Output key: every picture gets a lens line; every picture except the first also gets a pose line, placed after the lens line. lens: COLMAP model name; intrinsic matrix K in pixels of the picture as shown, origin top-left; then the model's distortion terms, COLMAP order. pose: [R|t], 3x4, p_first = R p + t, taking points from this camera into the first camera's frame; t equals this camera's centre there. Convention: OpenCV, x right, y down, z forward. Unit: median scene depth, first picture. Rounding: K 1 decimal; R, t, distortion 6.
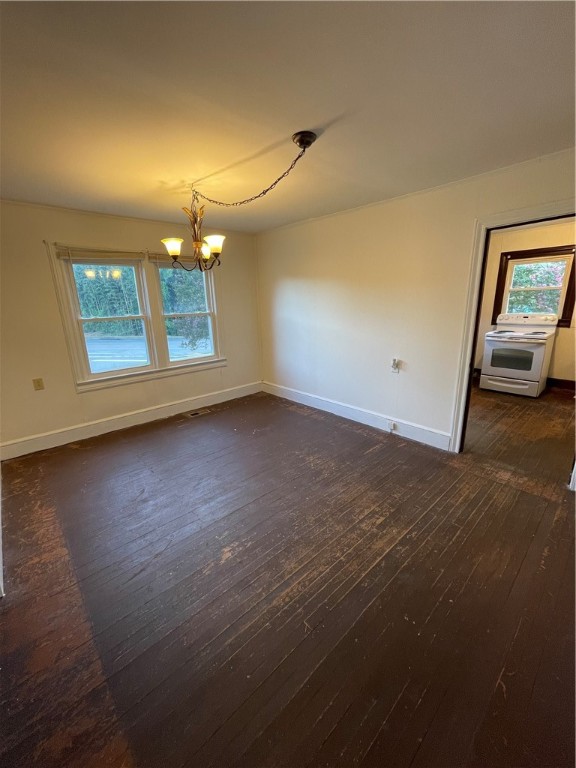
lens RADIAL K [[306.9, 0, 286.5], [0, 306.9, 381.0], [0, 0, 1]] dist [-0.007287, -0.000477]
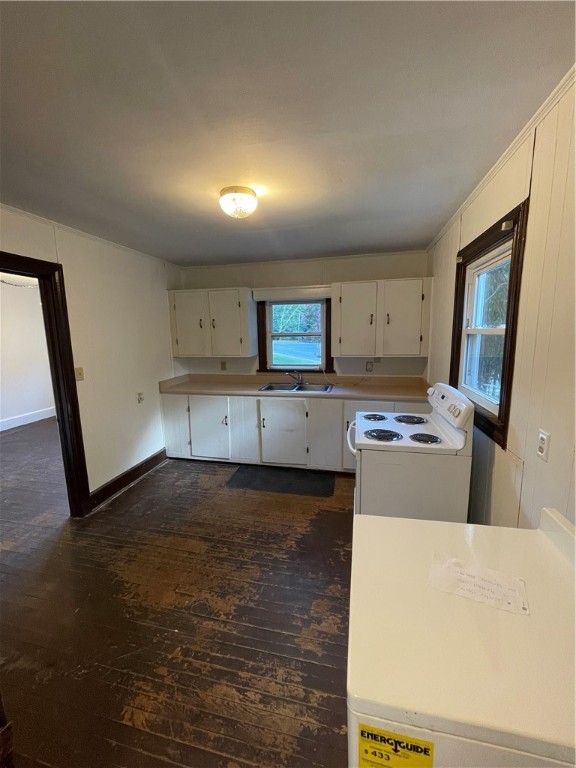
lens RADIAL K [[306.9, 0, 286.5], [0, 306.9, 381.0], [0, 0, 1]] dist [-0.007287, -0.000477]
pose [[0.565671, 0.143967, -0.811967, 1.041954], [-0.205545, 0.978180, 0.030242, -0.206335], [0.798603, 0.149789, 0.582920, 0.598483]]
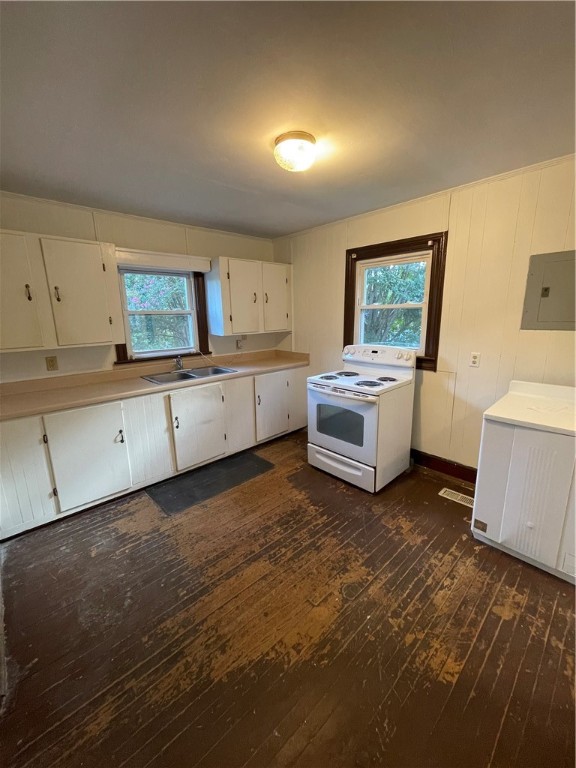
lens RADIAL K [[306.9, 0, 286.5], [0, 306.9, 381.0], [0, 0, 1]] dist [-0.007287, -0.000477]
pose [[0.999976, 0.003410, 0.006025, 0.625245], [-0.003161, 0.999159, -0.040893, -0.128817], [-0.006159, 0.040873, 0.999145, 0.399587]]
